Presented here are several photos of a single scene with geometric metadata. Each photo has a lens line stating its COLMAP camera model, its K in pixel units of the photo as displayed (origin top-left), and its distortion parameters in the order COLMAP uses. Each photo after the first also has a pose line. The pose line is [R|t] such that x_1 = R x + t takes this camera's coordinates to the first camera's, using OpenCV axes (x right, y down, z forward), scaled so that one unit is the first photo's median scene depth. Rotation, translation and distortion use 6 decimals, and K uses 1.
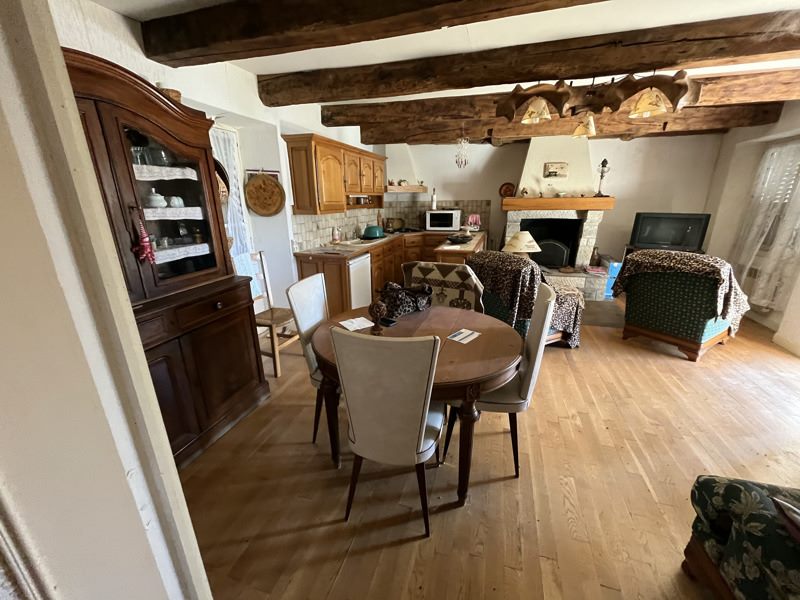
lens RADIAL K [[317.4, 0, 400.0], [0, 317.4, 300.0], [0, 0, 1]] dist [-0.000117, -0.000010]
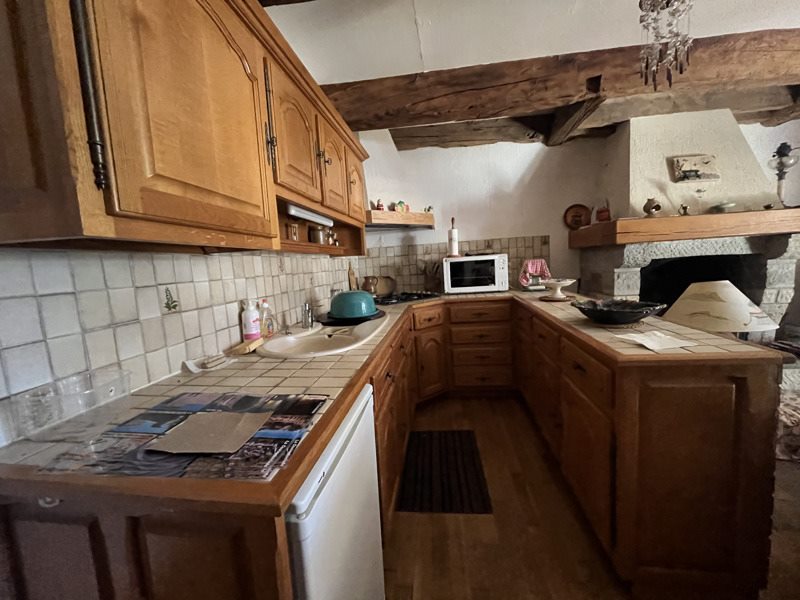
lens RADIAL K [[317.4, 0, 400.0], [0, 317.4, 300.0], [0, 0, 1]] dist [-0.000117, -0.000010]
pose [[0.983742, -0.065566, 0.167192, -0.088555], [0.097908, 0.976255, -0.193236, -0.128516], [-0.150552, 0.206464, 0.966802, 0.561963]]
